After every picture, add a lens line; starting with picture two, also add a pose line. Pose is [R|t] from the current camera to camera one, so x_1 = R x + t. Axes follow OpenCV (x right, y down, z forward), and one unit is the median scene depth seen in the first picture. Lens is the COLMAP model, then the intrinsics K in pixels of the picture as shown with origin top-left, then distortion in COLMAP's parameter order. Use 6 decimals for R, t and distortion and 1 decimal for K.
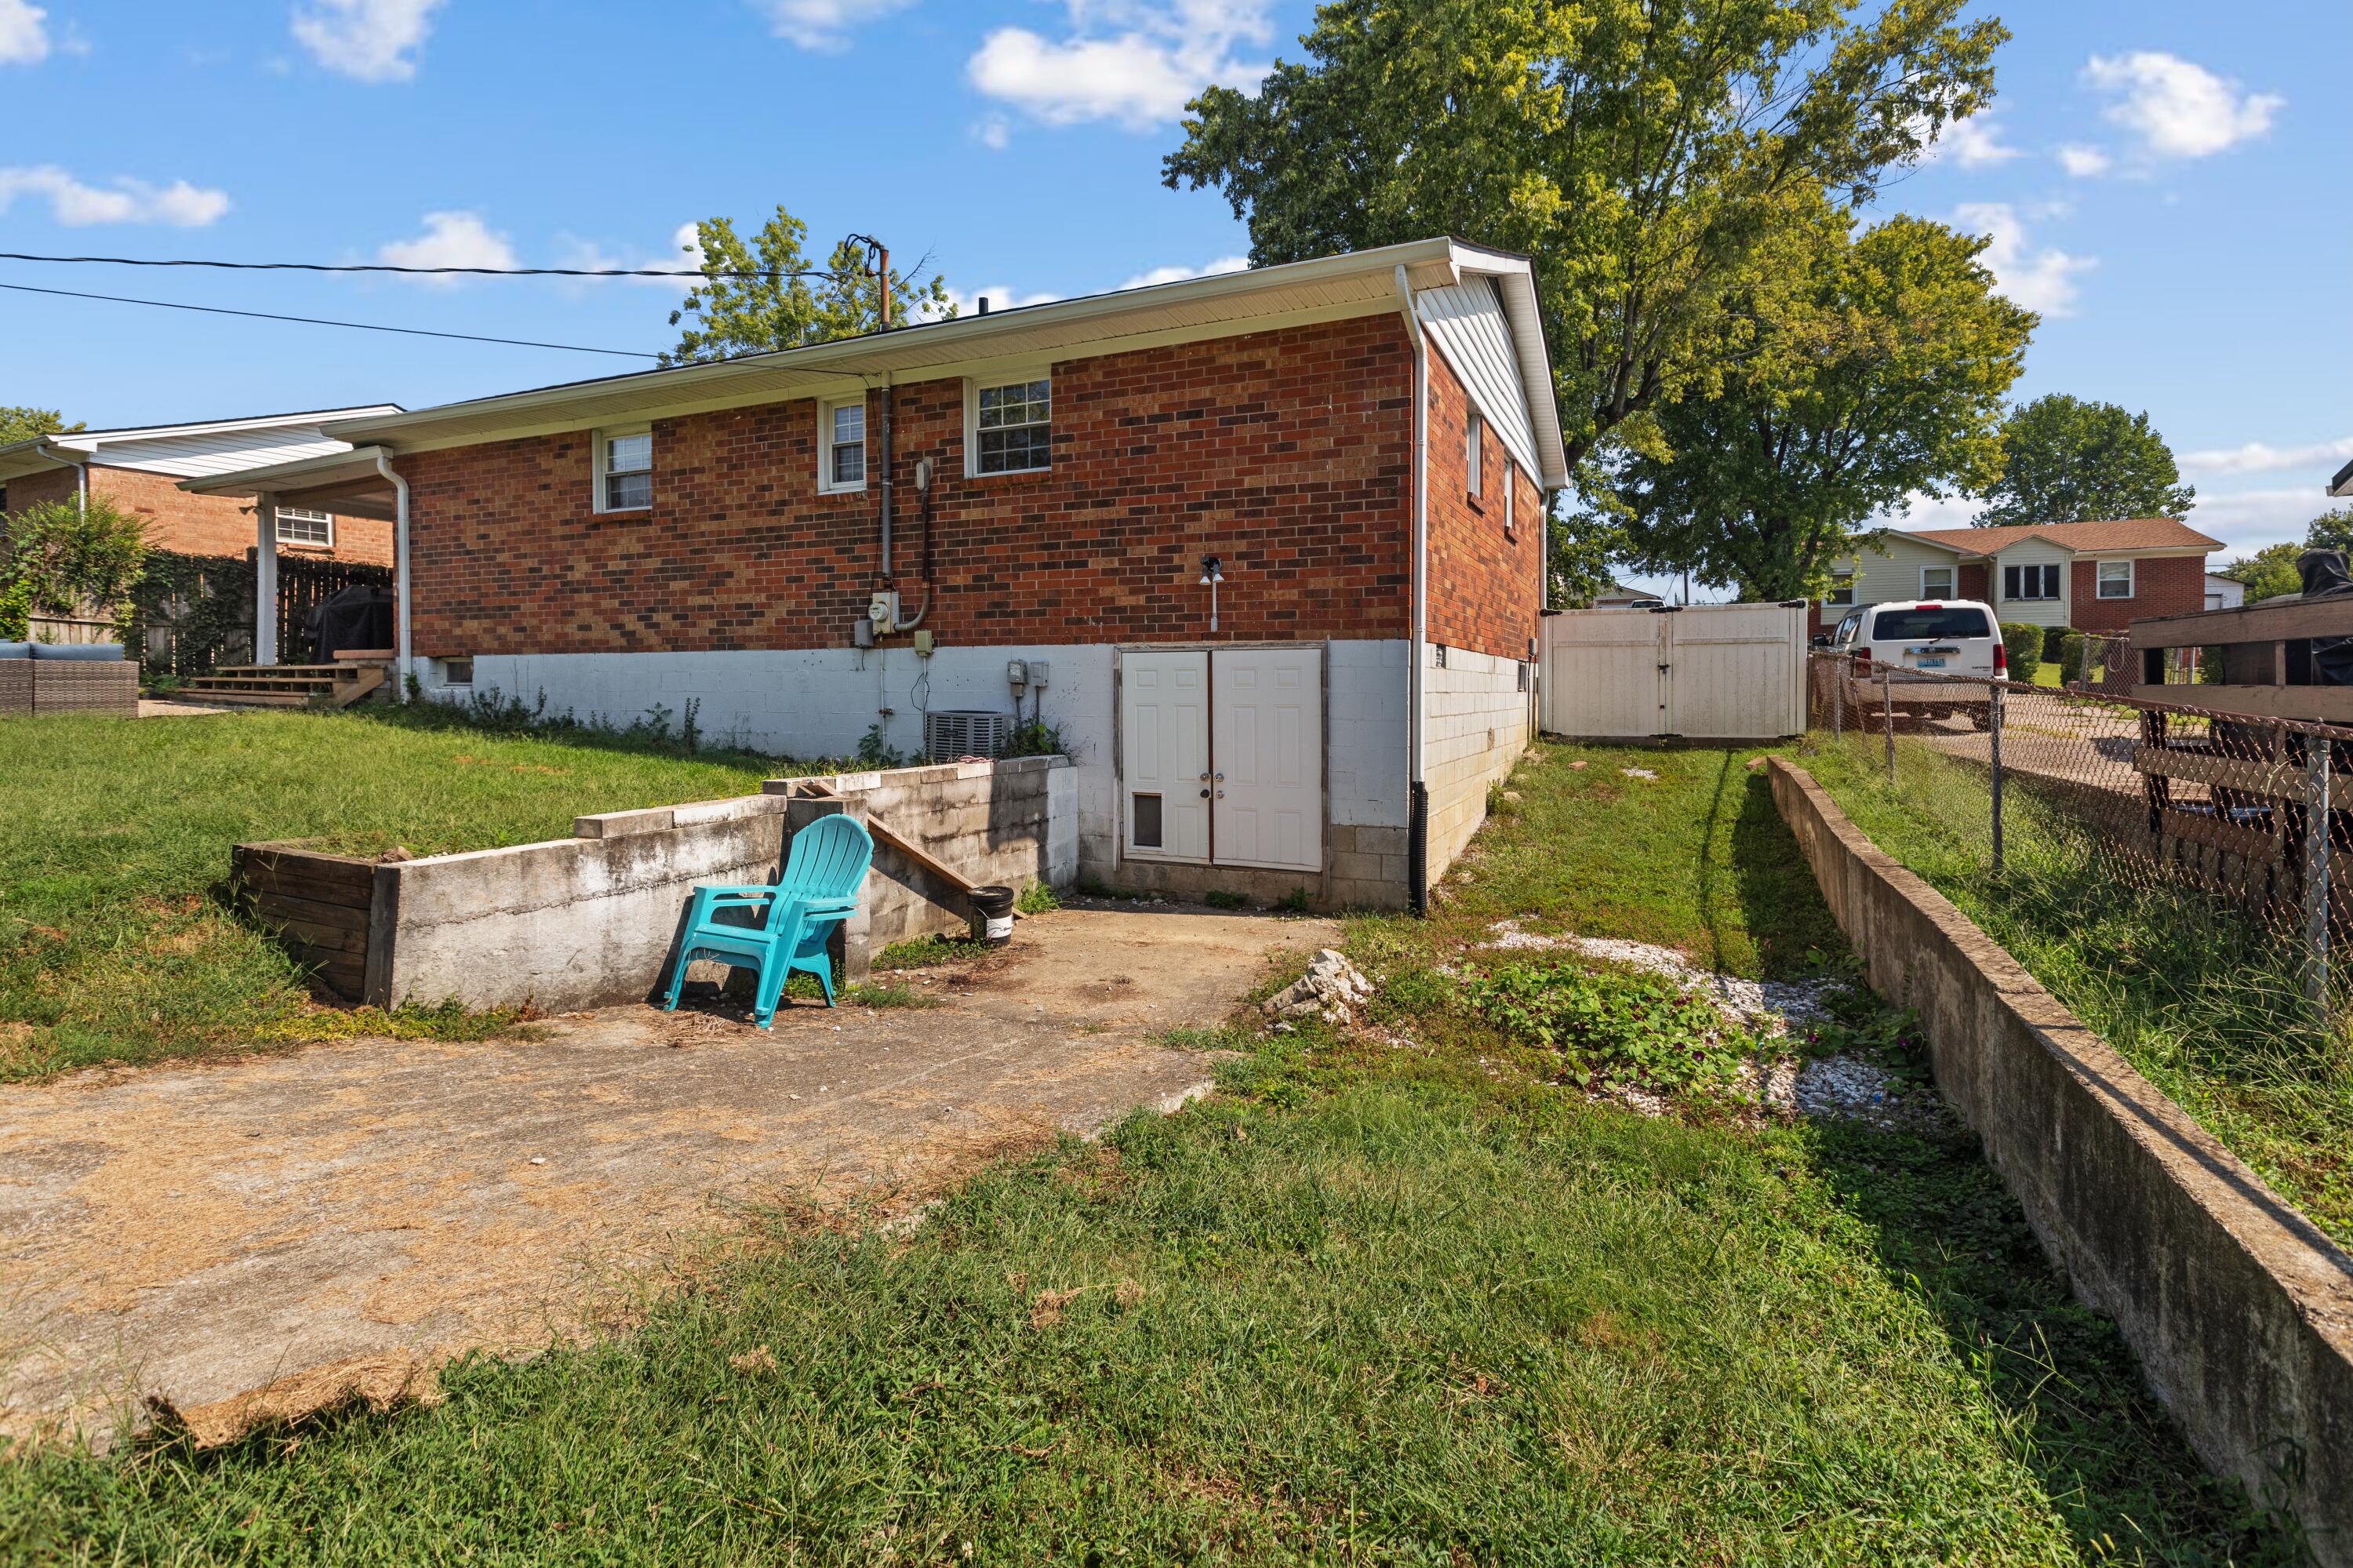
lens RADIAL K [[1128.4, 0, 1182.9], [0, 1128.4, 723.4], [0, 0, 1]] dist [-0.024913, 0.001802]
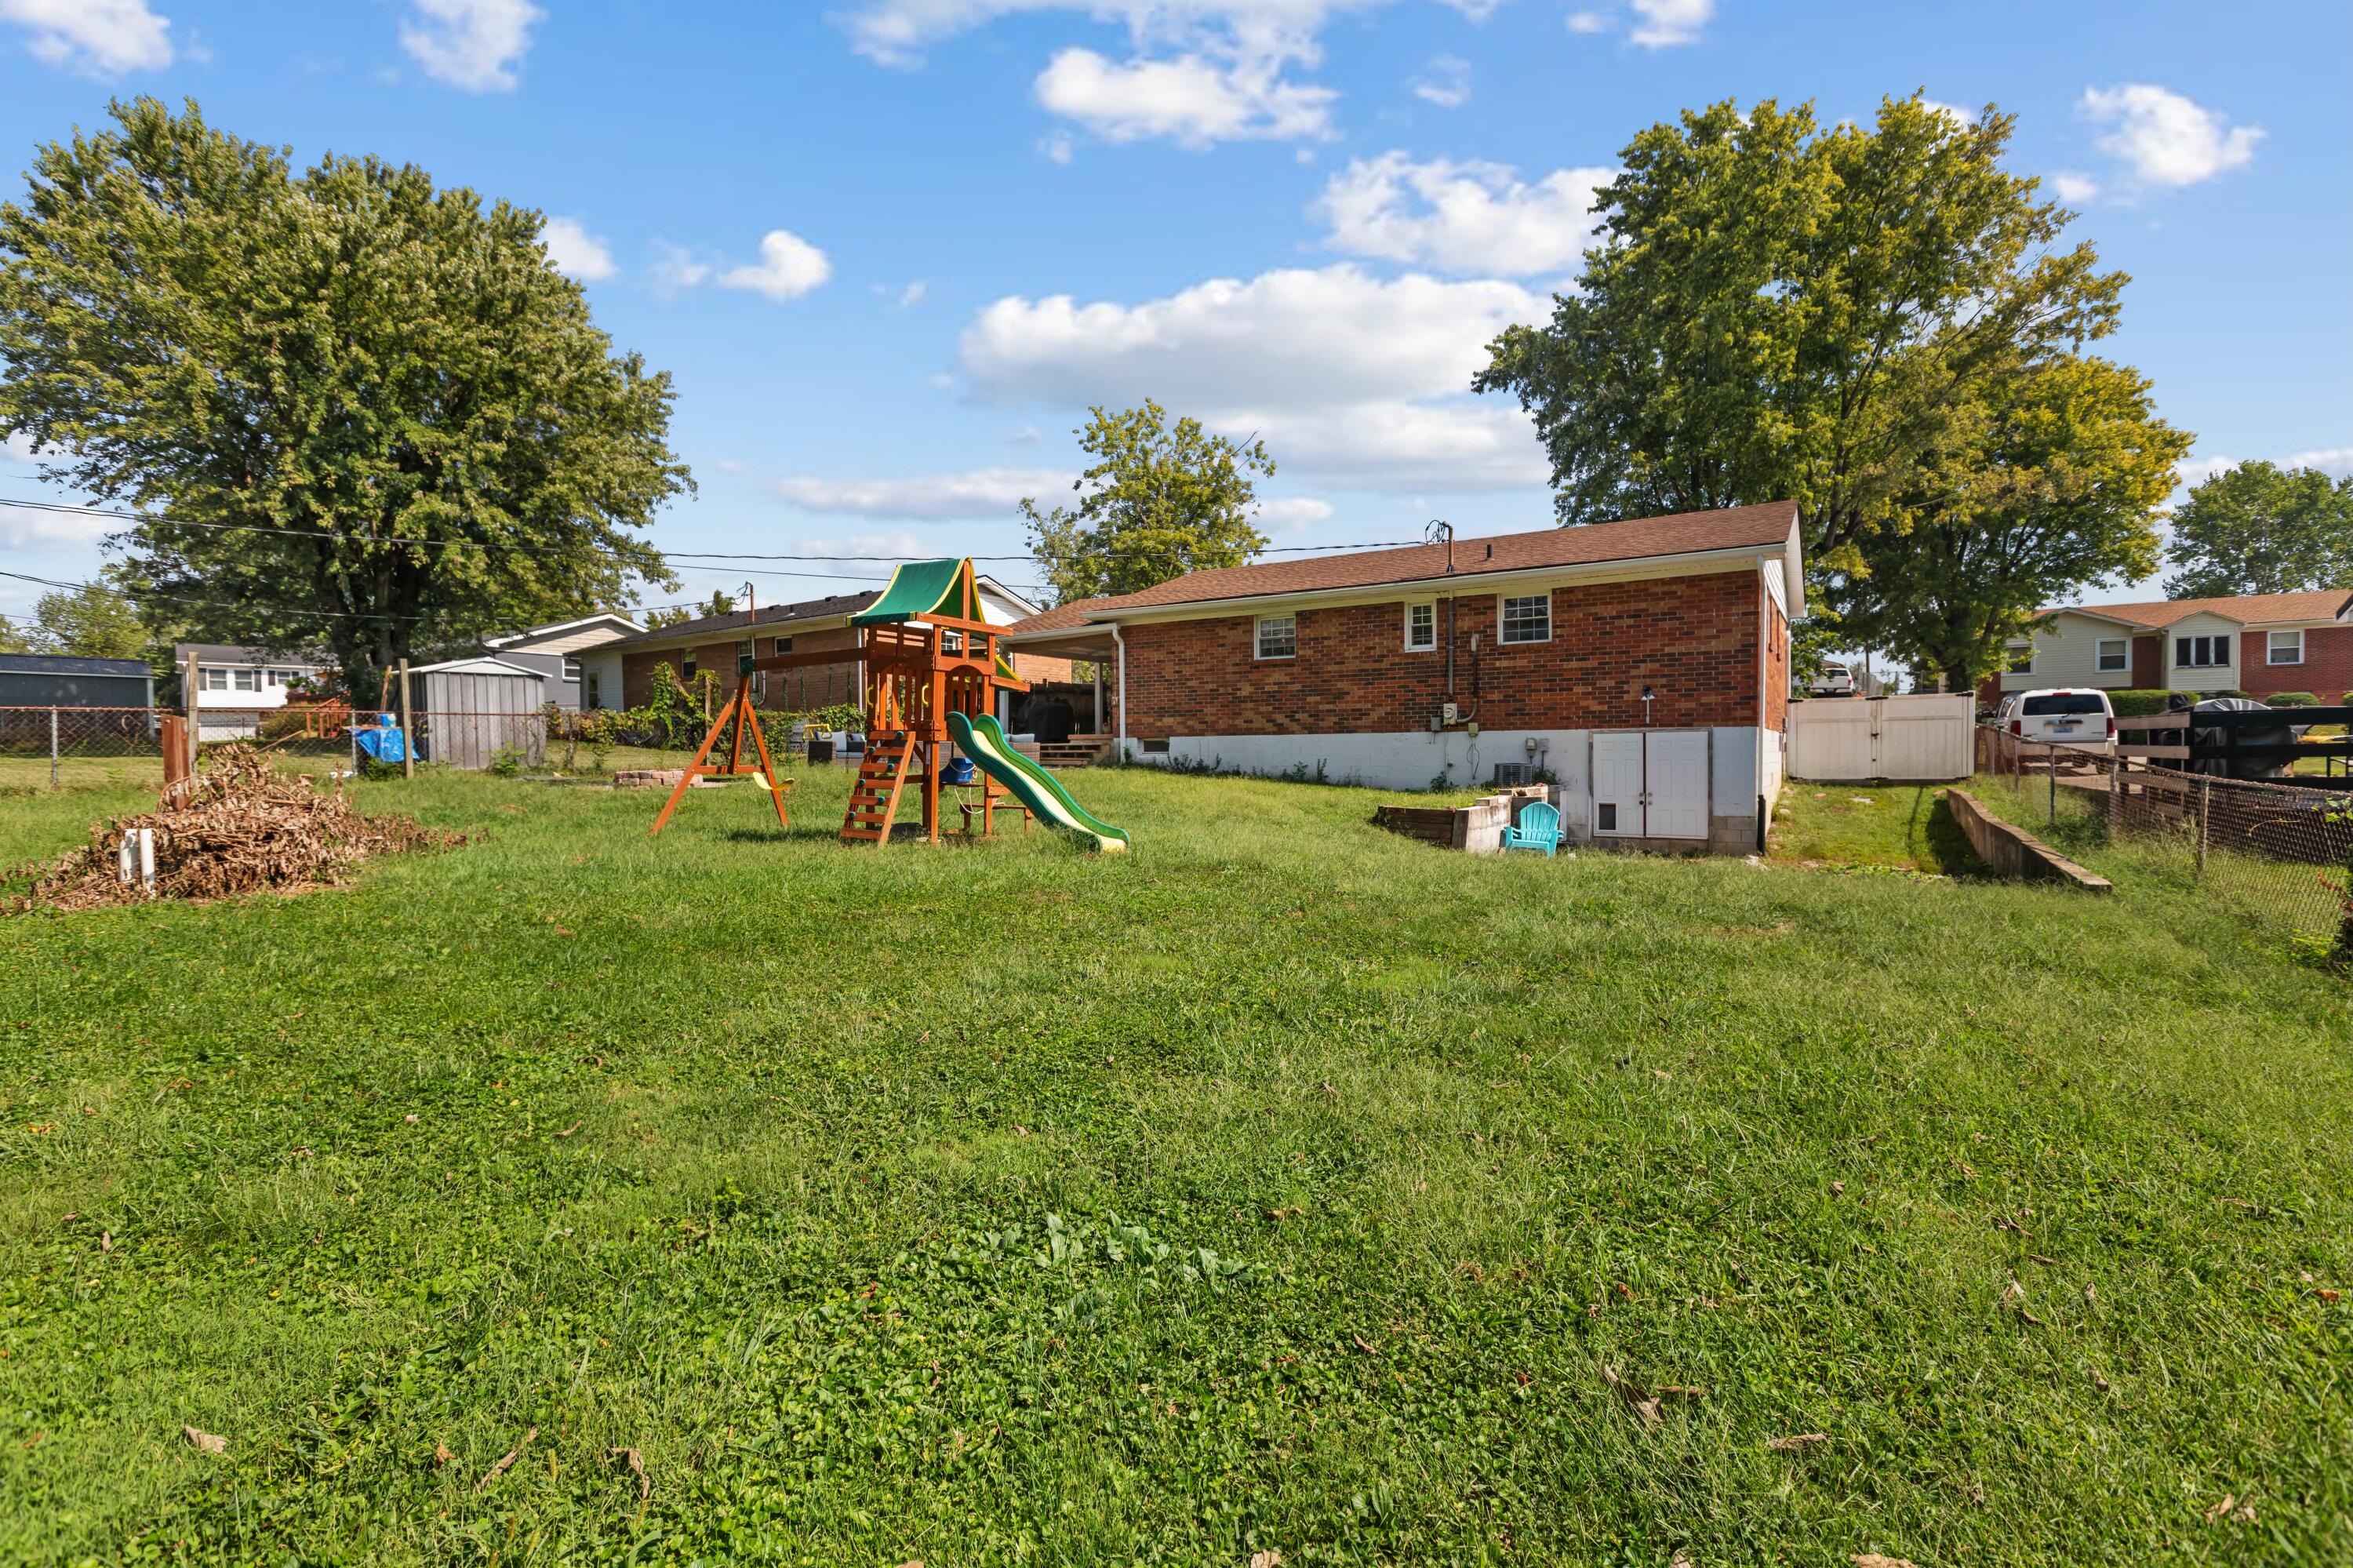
lens RADIAL K [[1037.9, 0, 1176.5], [0, 1037.9, 784.0], [0, 0, 1]] dist [-0.023926, -0.001053]
pose [[0.985609, -0.005020, -0.168966, -0.306441], [0.004872, 0.999987, -0.001287, 0.016783], [0.168970, 0.000445, 0.985621, -0.606050]]
